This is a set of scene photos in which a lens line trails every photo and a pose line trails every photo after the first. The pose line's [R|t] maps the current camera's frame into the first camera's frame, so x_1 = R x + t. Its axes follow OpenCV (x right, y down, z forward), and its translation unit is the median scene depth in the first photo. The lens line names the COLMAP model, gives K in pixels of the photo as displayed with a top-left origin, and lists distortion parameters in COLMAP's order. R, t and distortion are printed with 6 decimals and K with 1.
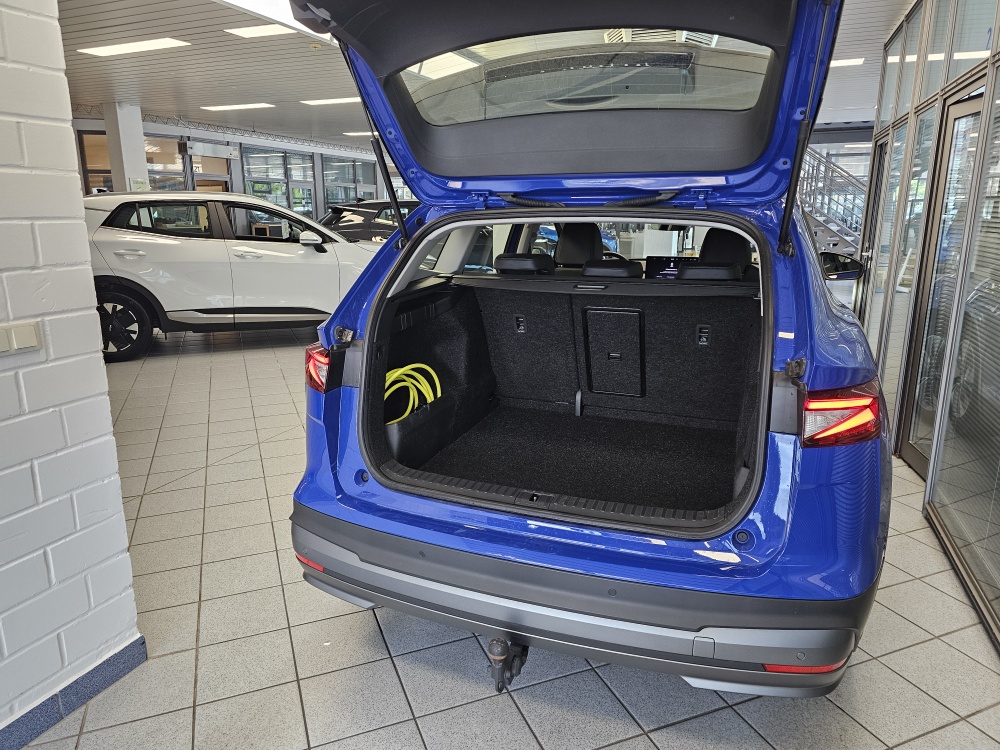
lens RADIAL K [[668.9, 0, 502.9], [0, 668.9, 371.0], [0, 0, 1]] dist [0.068143, -0.090635]
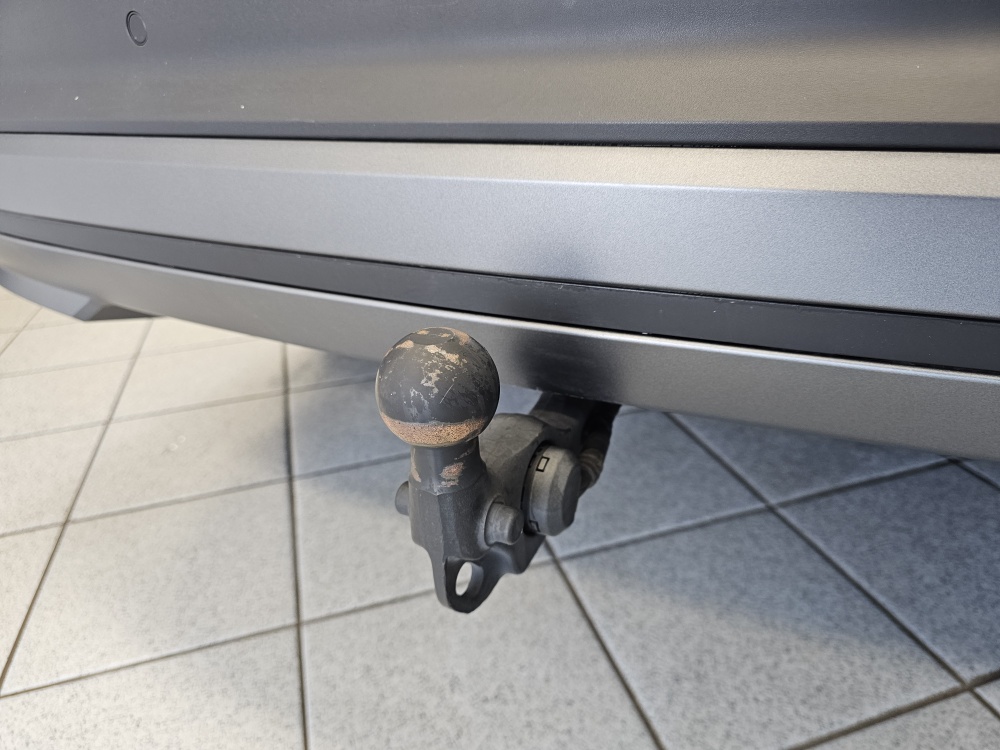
lens RADIAL K [[683.9, 0, 500.0], [0, 683.9, 375.0], [0, 0, 1]] dist [0.002095, -0.026230]
pose [[0.993313, -0.011614, -0.114871, 0.024206], [0.036322, 0.975846, 0.215420, 0.300057], [0.109595, -0.218152, 0.969742, 0.673332]]
